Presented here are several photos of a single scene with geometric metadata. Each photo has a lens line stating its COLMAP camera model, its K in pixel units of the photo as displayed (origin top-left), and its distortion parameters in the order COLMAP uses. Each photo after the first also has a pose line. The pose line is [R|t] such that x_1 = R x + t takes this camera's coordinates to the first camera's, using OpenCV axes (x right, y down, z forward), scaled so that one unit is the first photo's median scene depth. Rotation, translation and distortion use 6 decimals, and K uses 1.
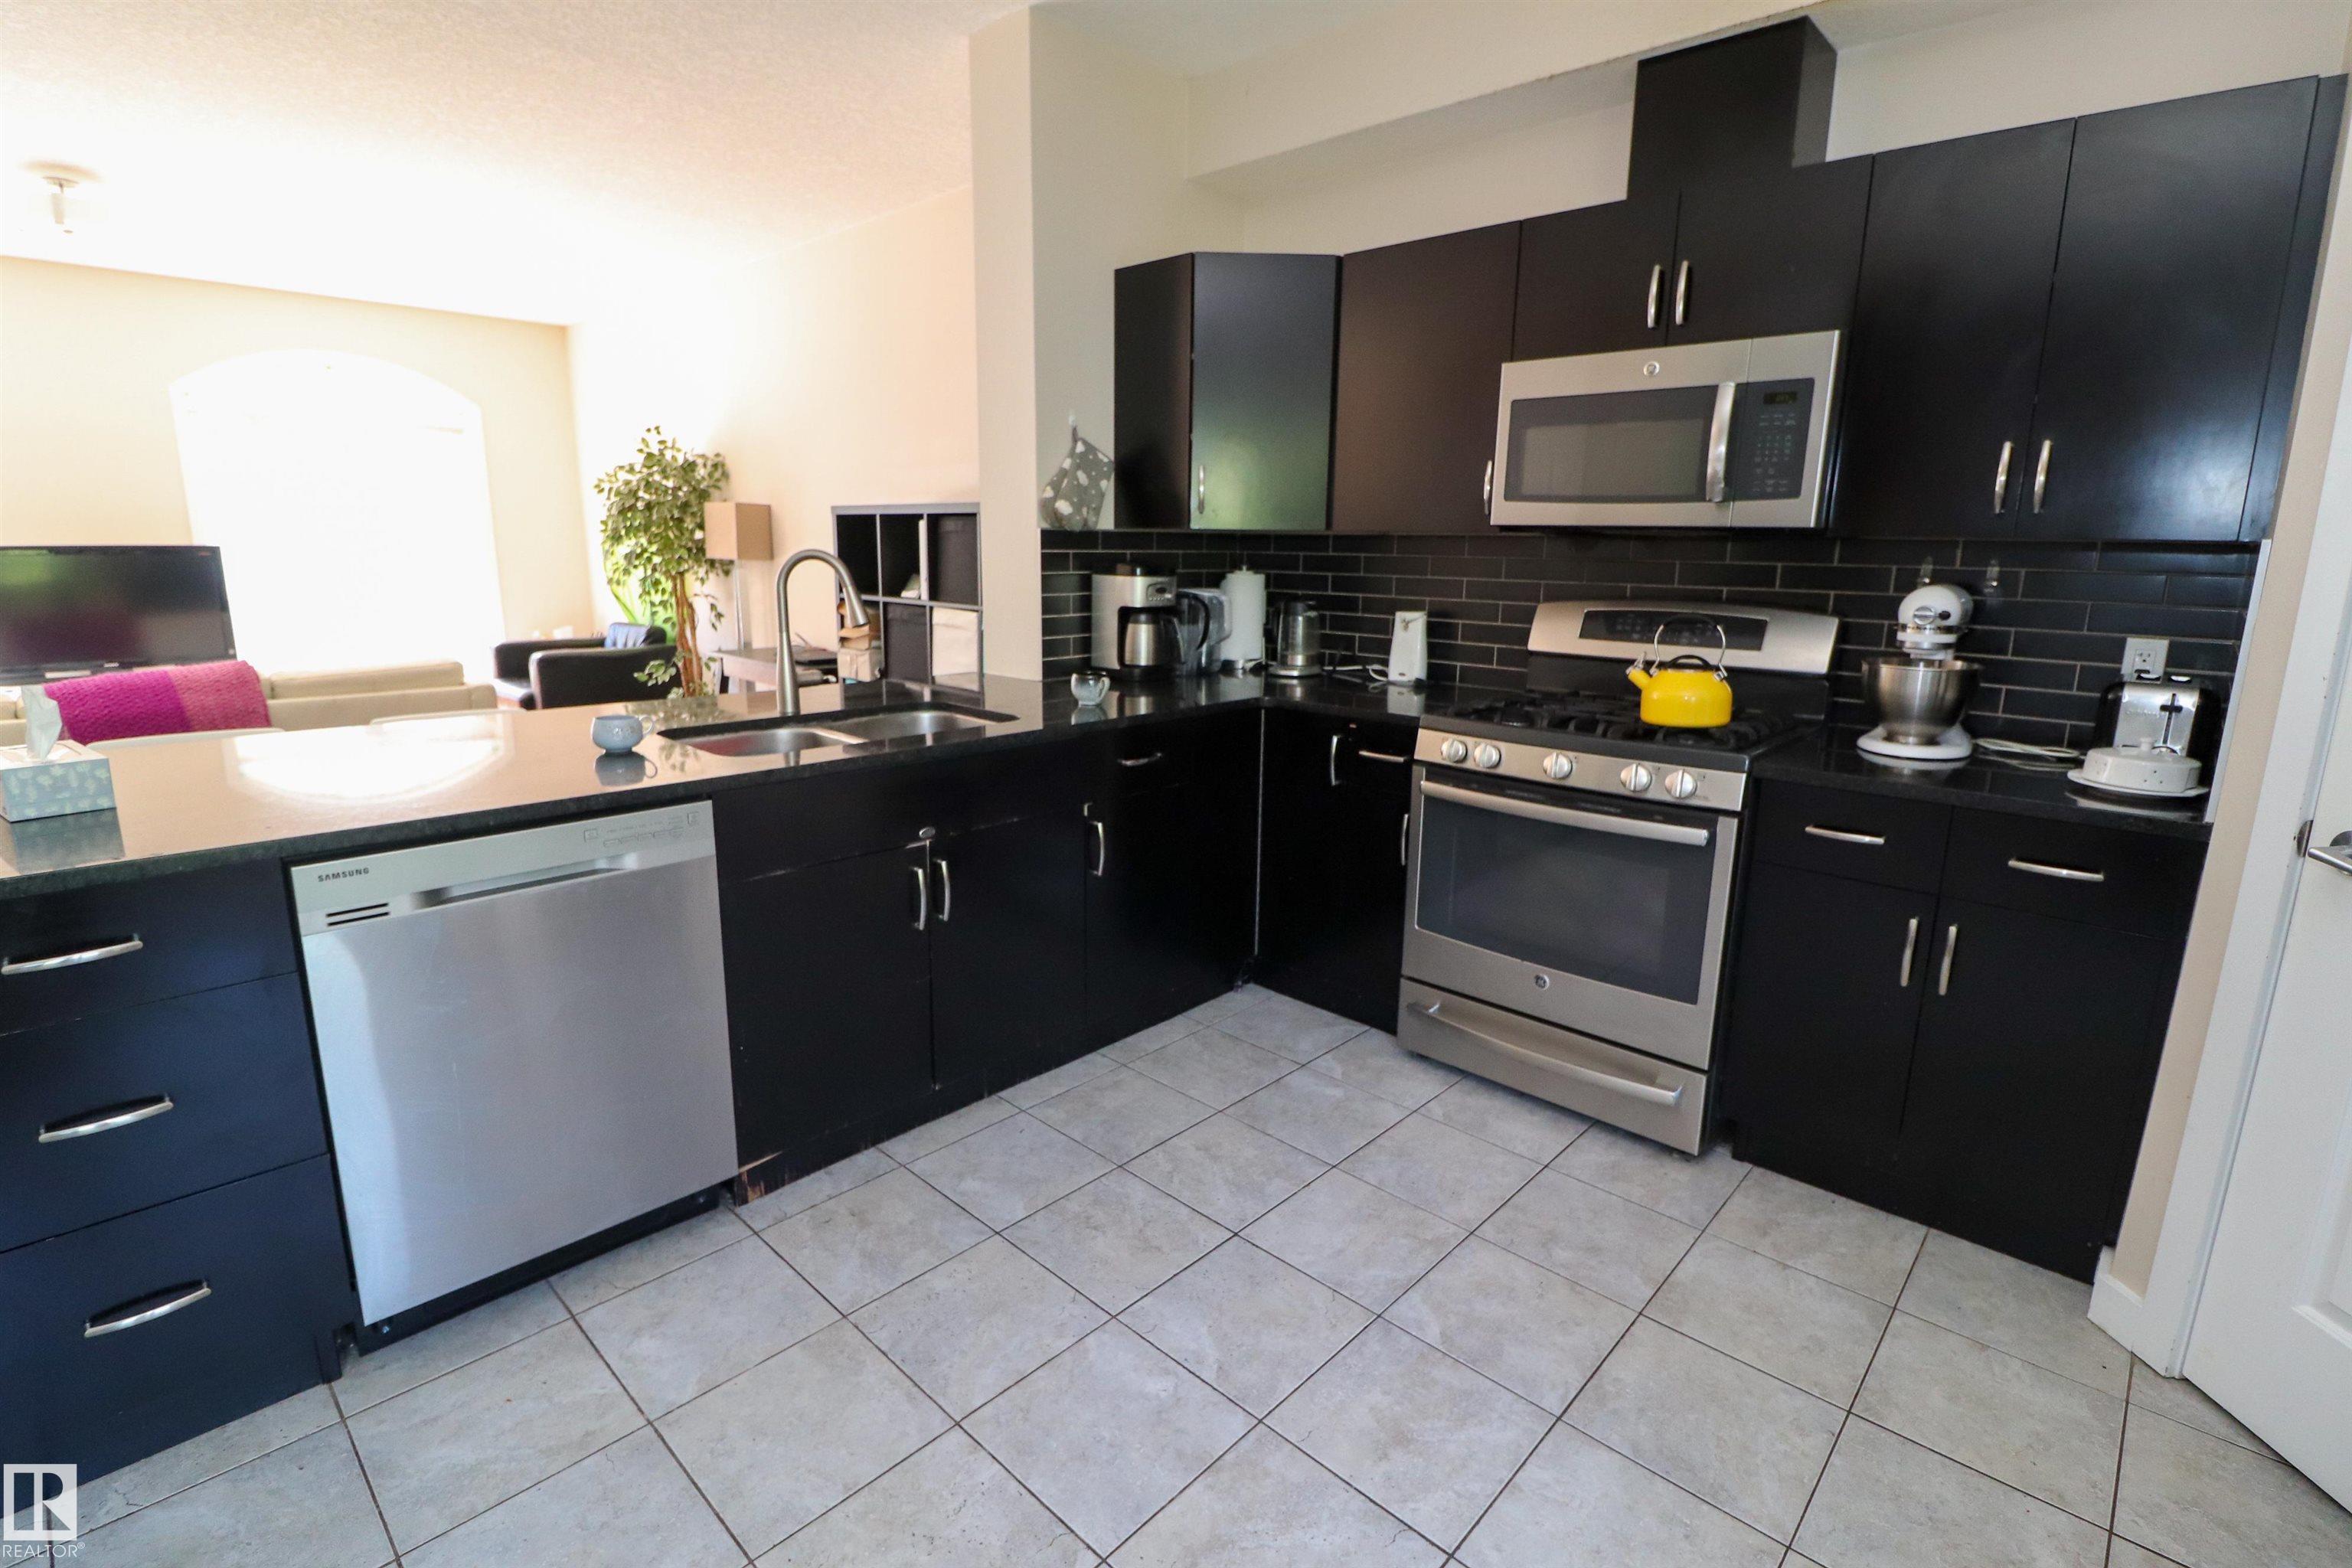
lens RADIAL K [[1085.0, 0, 1175.3], [0, 1085.0, 769.8], [0, 0, 1]] dist [-0.002512, -0.010983]
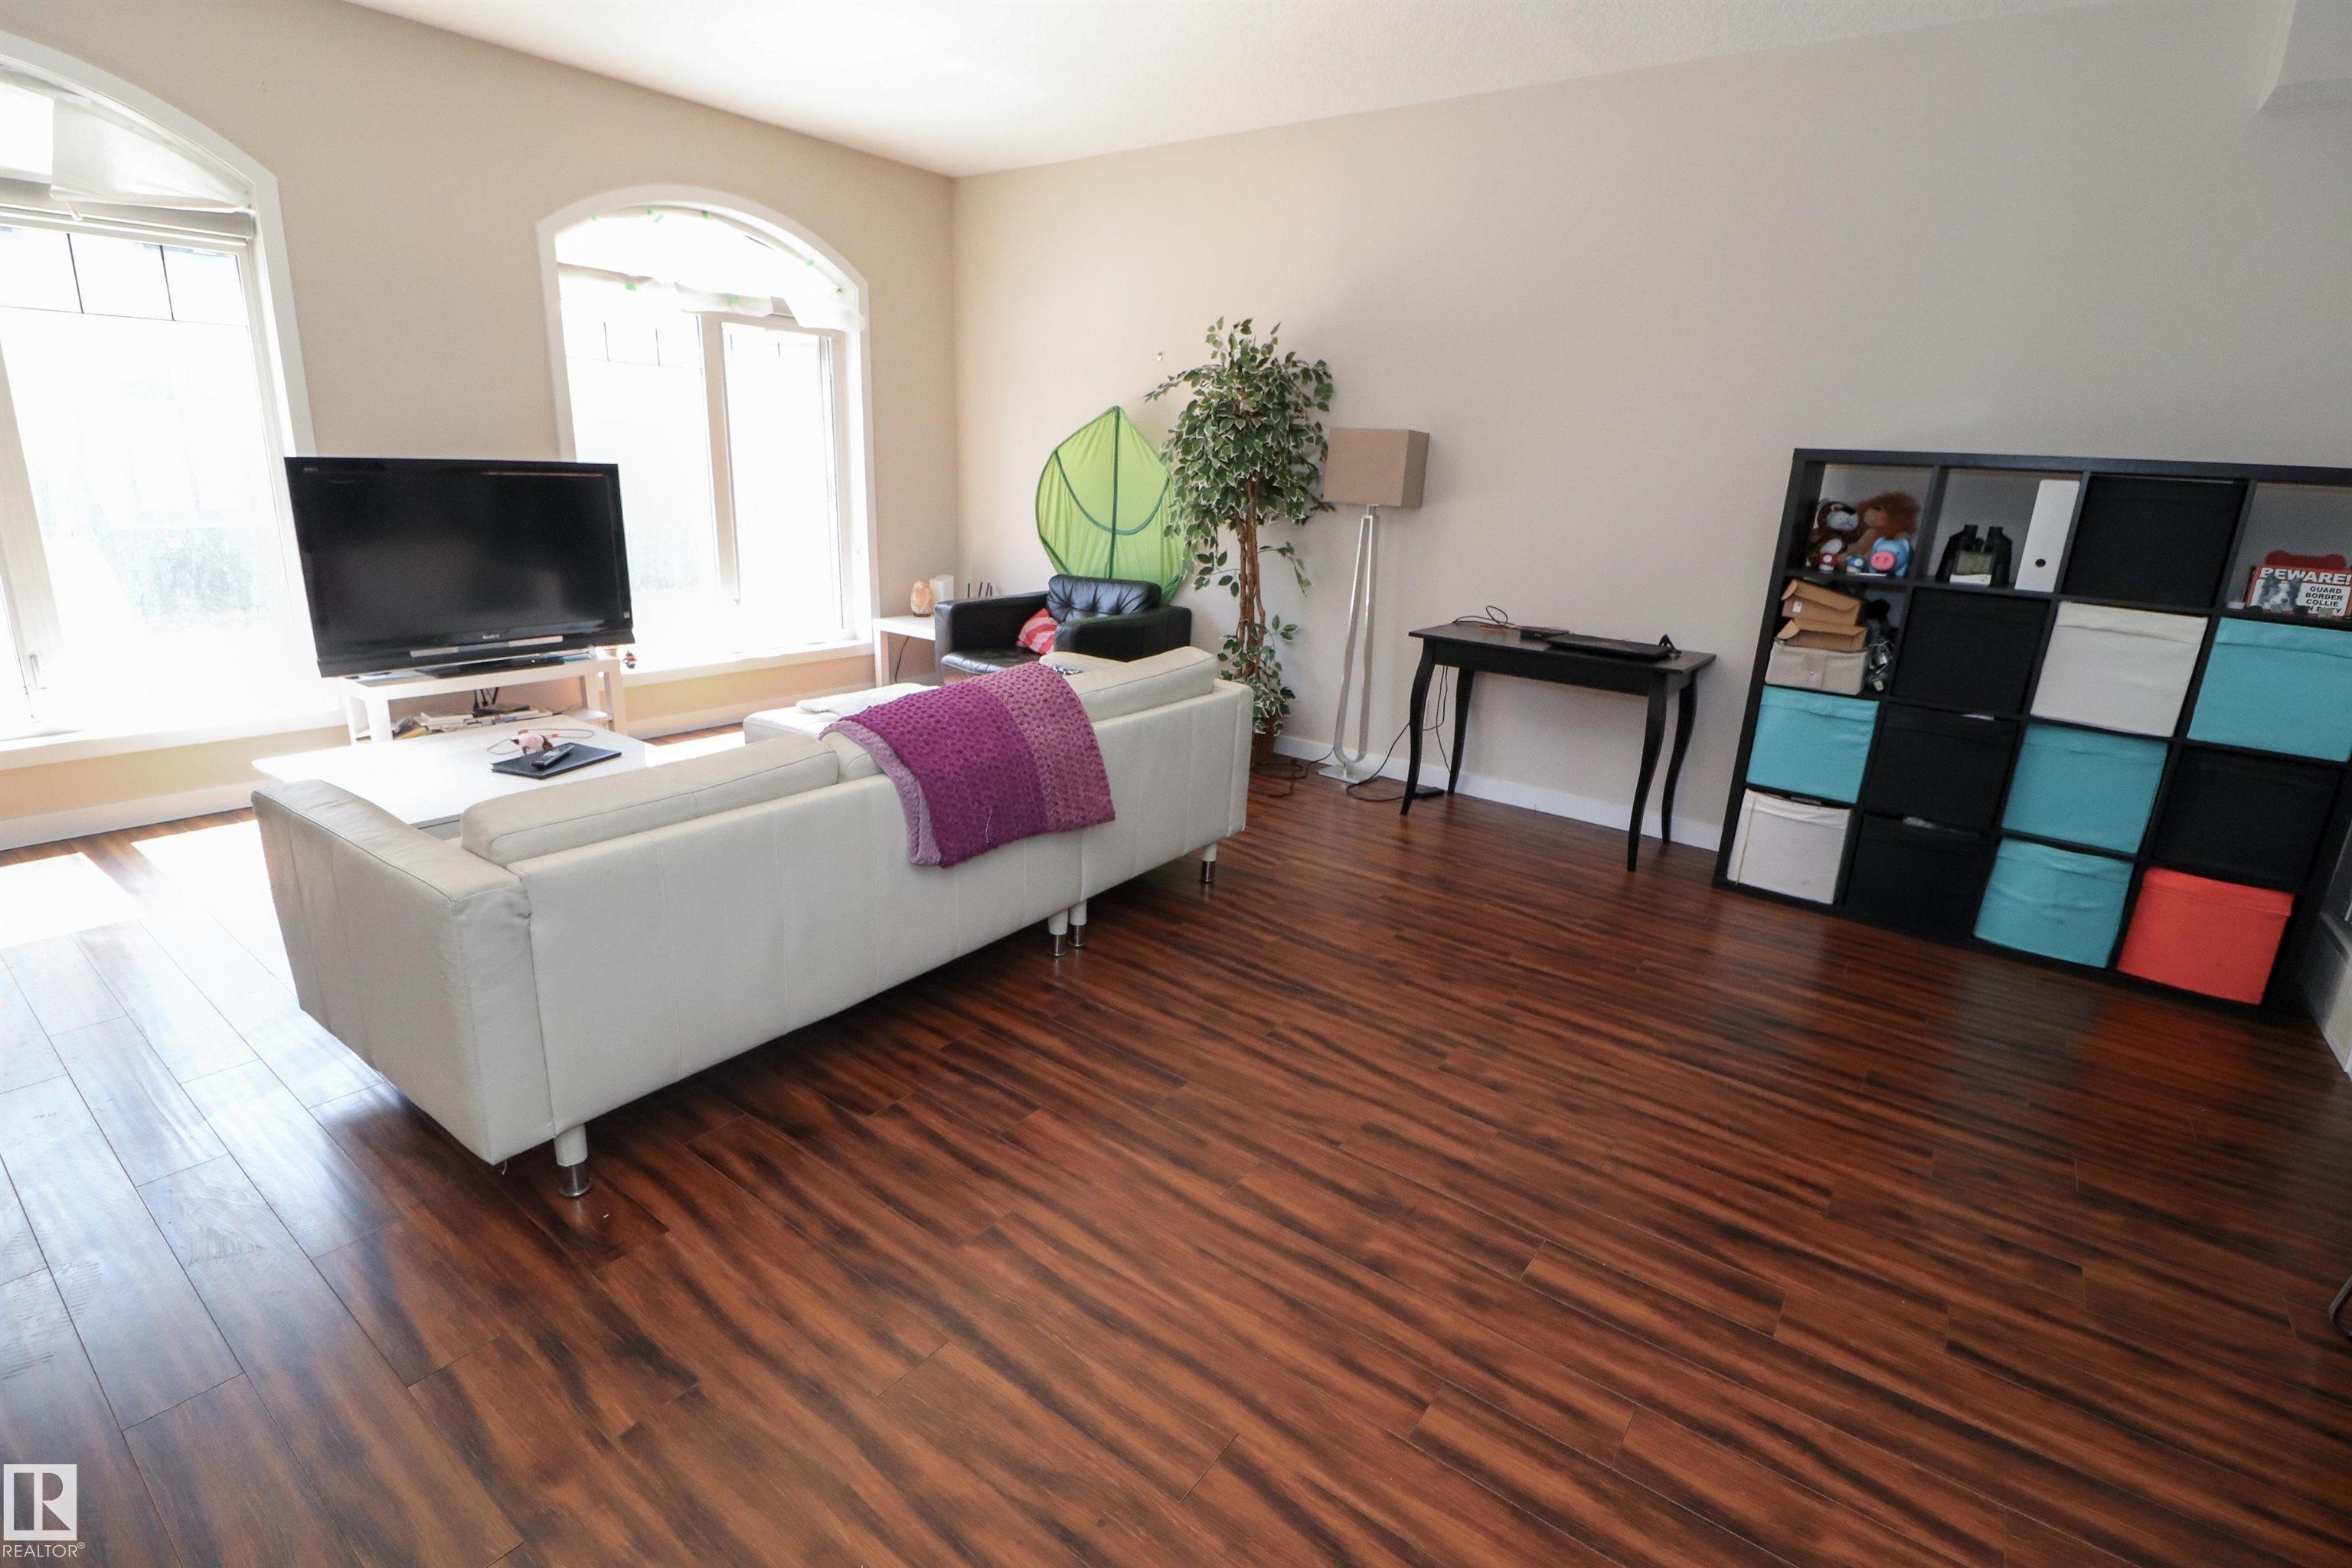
lens RADIAL K [[1085.0, 0, 1170.7], [0, 1085.0, 772.6], [0, 0, 1]] dist [-0.002512, -0.010983]
pose [[0.993001, -0.005735, 0.117965, -1.675276], [-0.002758, 0.997422, 0.071703, -0.161528], [-0.118072, -0.071527, 0.990426, 0.659866]]
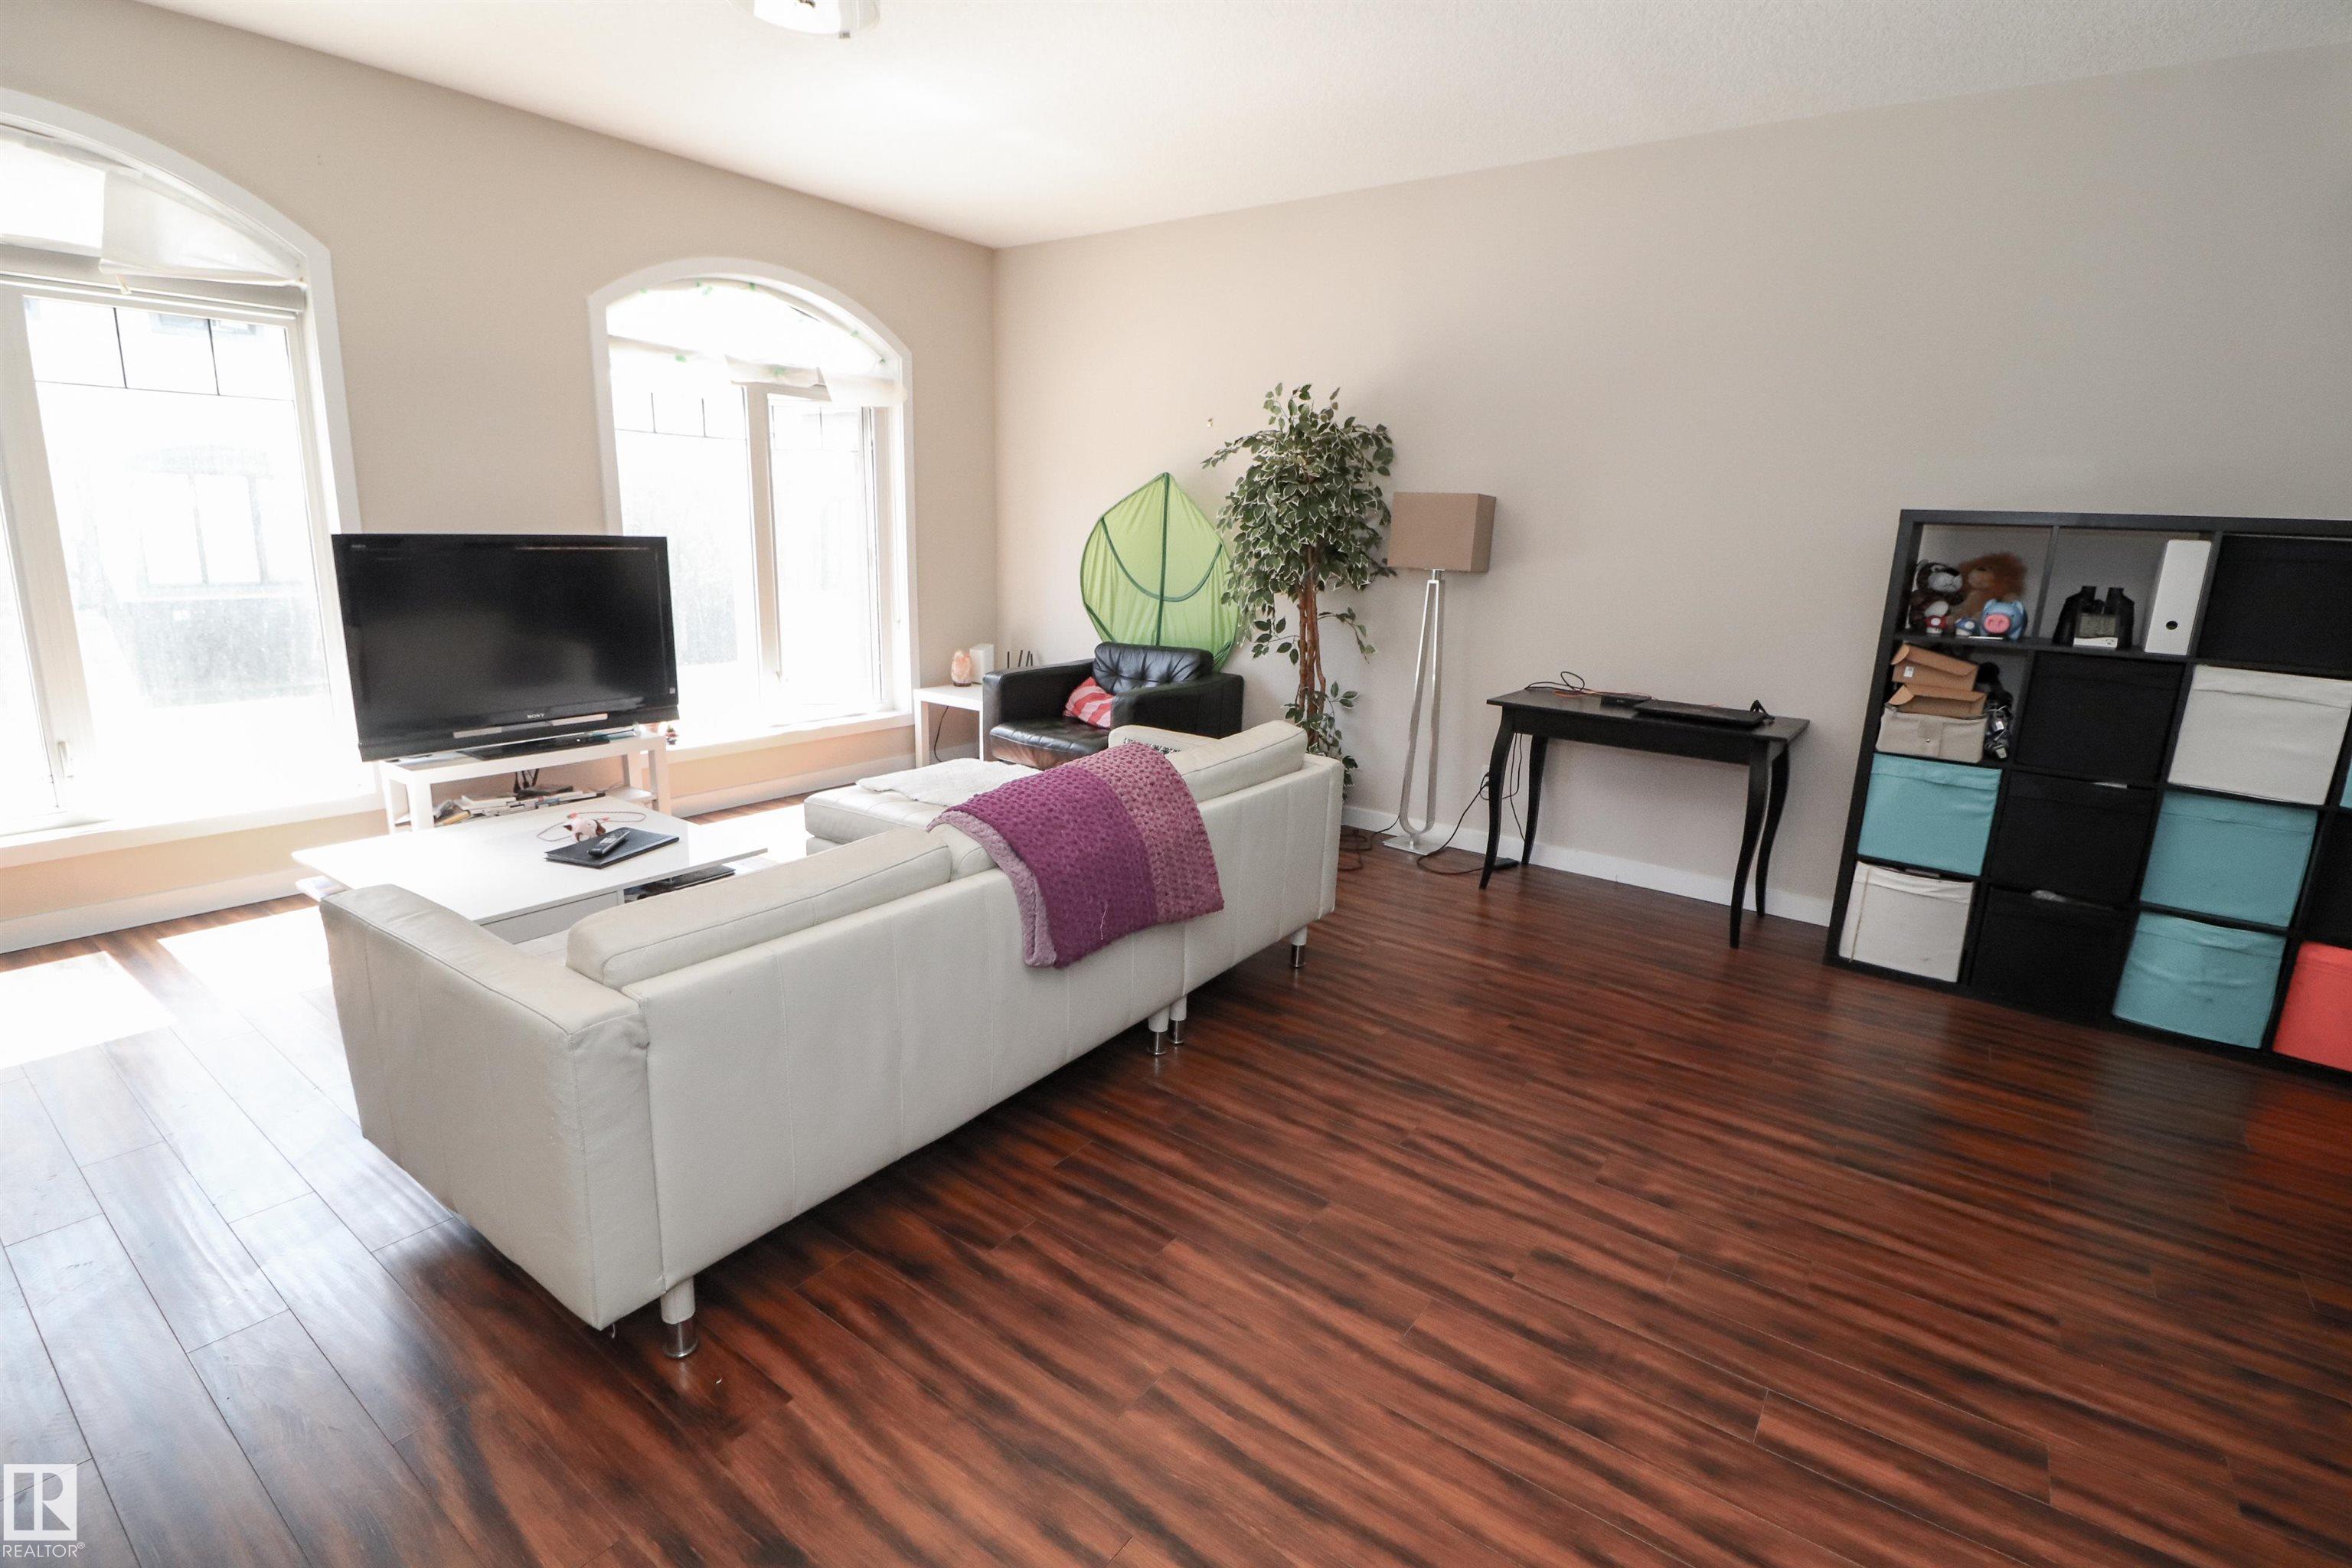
lens RADIAL K [[1085.0, 0, 1167.4], [0, 1085.0, 770.2], [0, 0, 1]] dist [-0.002512, -0.010983]
pose [[0.992567, -0.010903, 0.121208, -1.792211], [0.009000, 0.999828, 0.016238, -0.186843], [-0.121364, -0.015026, 0.992494, 0.748476]]
